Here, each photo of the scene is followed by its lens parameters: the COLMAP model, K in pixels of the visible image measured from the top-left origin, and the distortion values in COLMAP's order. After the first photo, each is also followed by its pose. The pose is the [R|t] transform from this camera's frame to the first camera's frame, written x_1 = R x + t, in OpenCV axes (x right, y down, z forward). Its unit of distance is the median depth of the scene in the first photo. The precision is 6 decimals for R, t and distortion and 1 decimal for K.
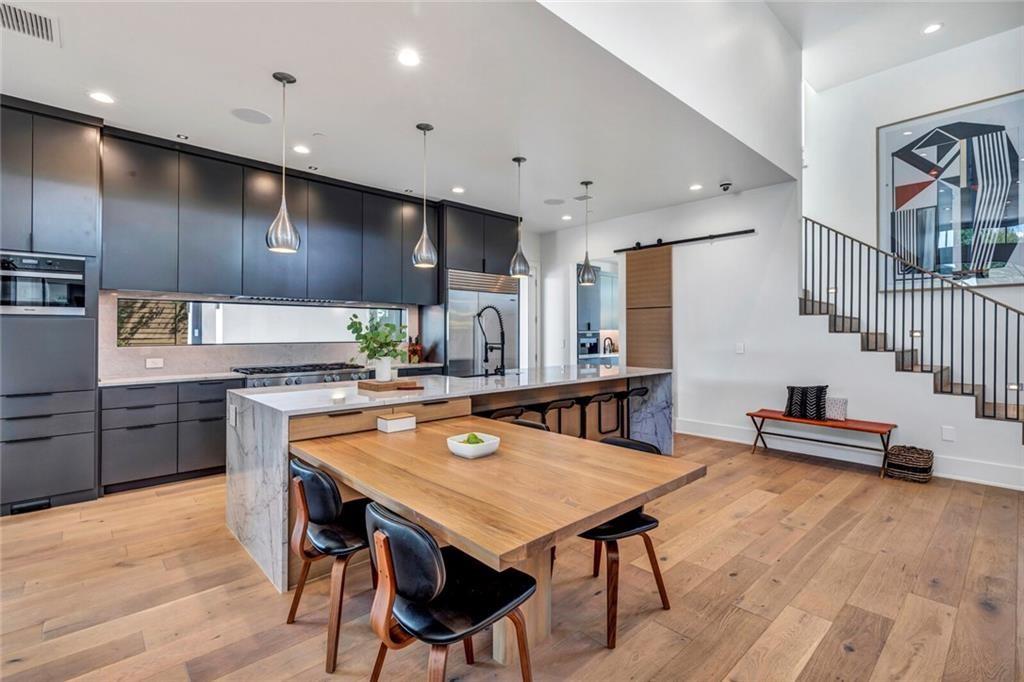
lens RADIAL K [[464.4, 0, 512.0], [0, 464.4, 341.0], [0, 0, 1]] dist [0.012755, 0.000688]
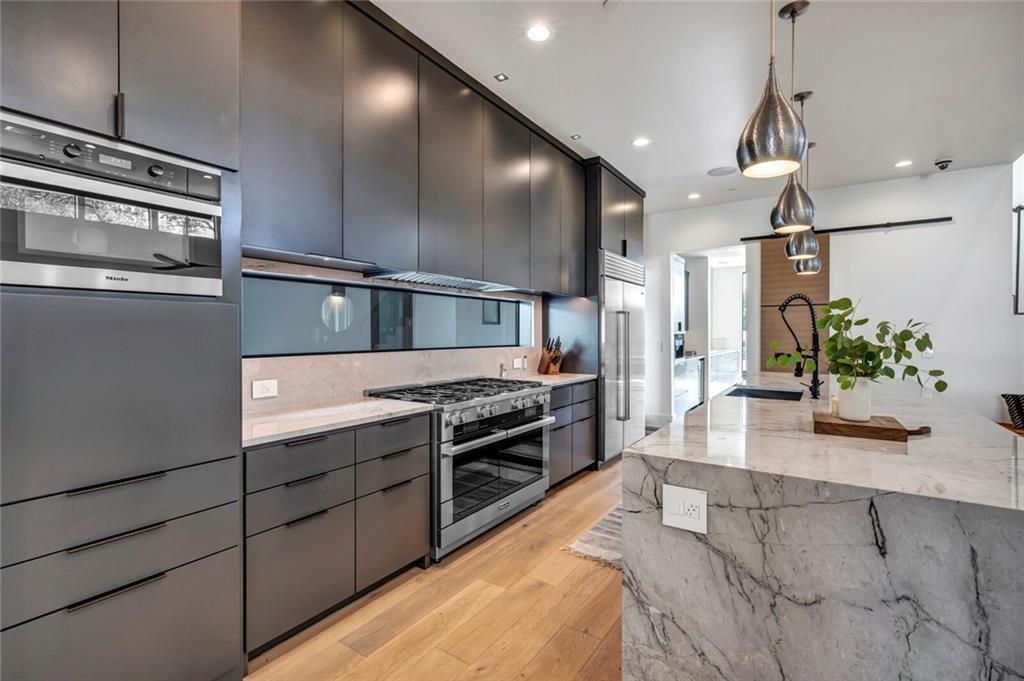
lens RADIAL K [[464.1, 0, 512.0], [0, 464.1, 340.5], [0, 0, 1]] dist [0.003455, 0.000500]
pose [[0.975021, 0.000097, 0.222111, -0.448669], [0.000041, 1.000000, -0.000618, -0.005961], [-0.222111, 0.000611, 0.975021, 0.301302]]
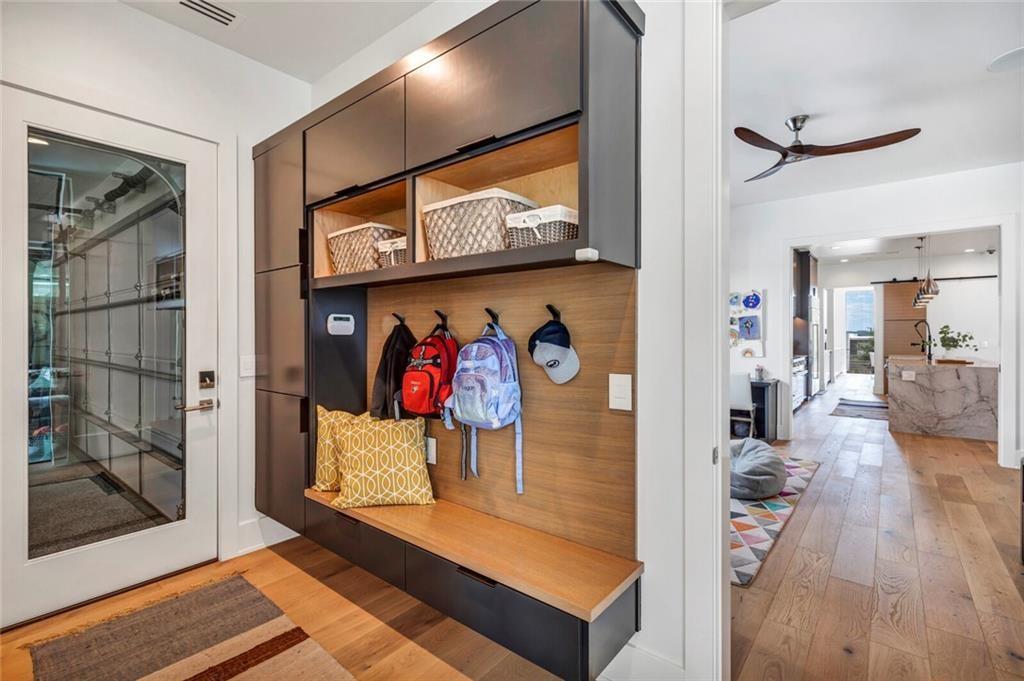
lens RADIAL K [[464.4, 0, 512.0], [0, 464.4, 340.5], [0, 0, 1]] dist [0.012755, 0.000688]
pose [[0.990277, 0.002460, 0.139087, -1.369246], [-0.001792, 0.999986, -0.004928, 0.009205], [-0.139097, 0.004631, 0.990268, -0.428418]]
